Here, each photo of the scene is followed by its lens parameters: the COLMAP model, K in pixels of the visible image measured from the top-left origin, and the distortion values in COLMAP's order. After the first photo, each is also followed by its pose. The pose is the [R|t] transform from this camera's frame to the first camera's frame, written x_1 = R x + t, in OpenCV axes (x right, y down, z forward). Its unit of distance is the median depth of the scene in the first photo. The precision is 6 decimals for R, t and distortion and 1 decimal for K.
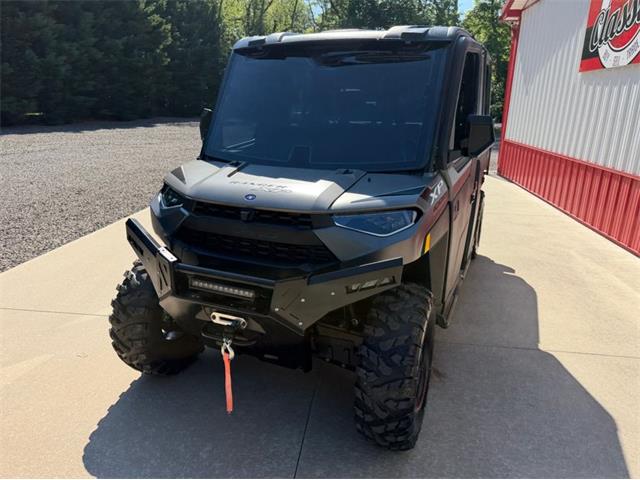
lens RADIAL K [[463.8, 0, 311.0], [0, 463.8, 239.1], [0, 0, 1]] dist [0.002167, -0.005659]
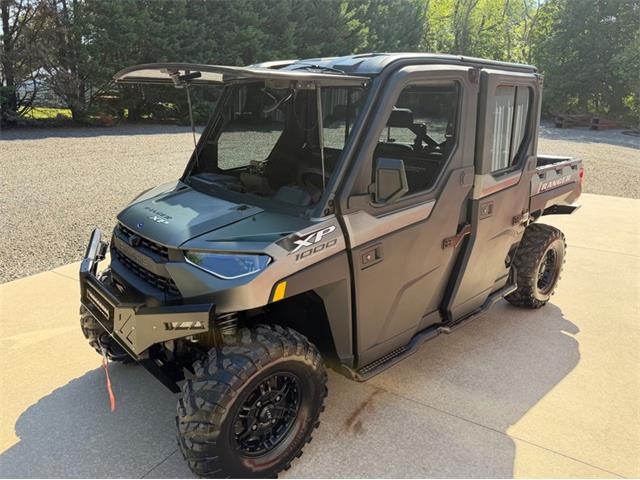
lens RADIAL K [[460.8, 0, 319.0], [0, 460.8, 240.9], [0, 0, 1]] dist [0.007980, -0.009719]
pose [[0.914475, 0.121614, -0.385934, 0.532836], [-0.118088, 0.992457, 0.032929, -0.107554], [0.387027, 0.015461, 0.921939, 0.114792]]
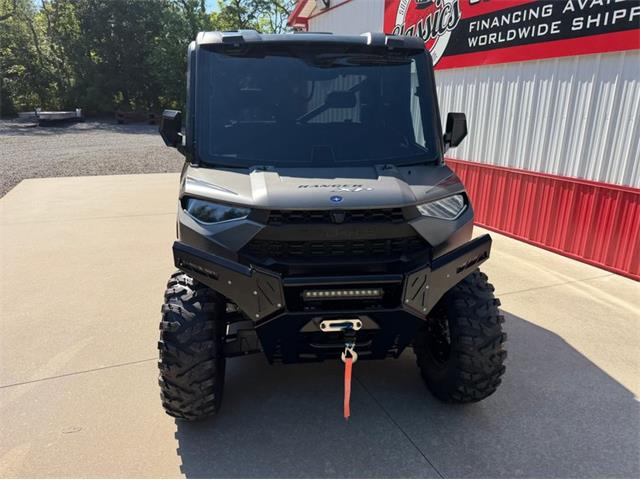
lens RADIAL K [[463.6, 0, 314.7], [0, 463.6, 237.0], [0, 0, 1]] dist [0.006137, -0.009457]
pose [[0.864728, -0.145459, 0.480715, -0.513659], [0.146212, 0.988593, 0.036125, -0.040691], [-0.480486, 0.039048, 0.876132, 0.122531]]
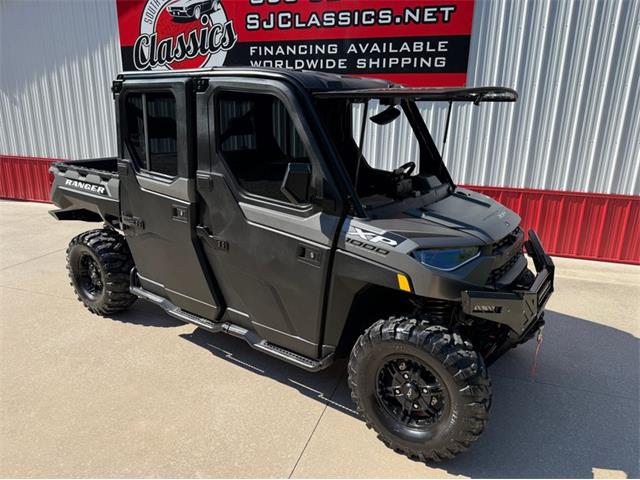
lens RADIAL K [[460.2, 0, 323.6], [0, 460.2, 241.0], [0, 0, 1]] dist [0.007854, -0.001873]
pose [[0.185434, -0.285198, 0.940360, -1.117933], [0.263963, 0.936241, 0.231897, -0.371628], [-0.946540, 0.205218, 0.248893, 0.911607]]
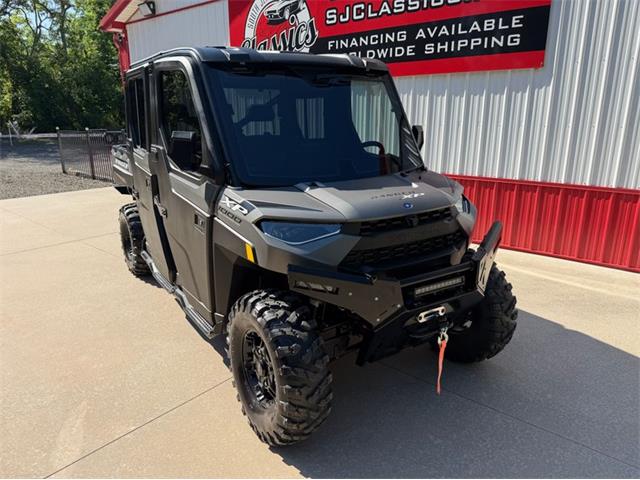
lens RADIAL K [[460.8, 0, 319.0], [0, 460.8, 240.9], [0, 0, 1]] dist [0.007980, -0.009719]
pose [[0.546155, -0.243764, 0.801432, -0.907224], [0.250835, 0.960415, 0.121183, -0.153834], [-0.799247, 0.134842, 0.585680, 0.411302]]
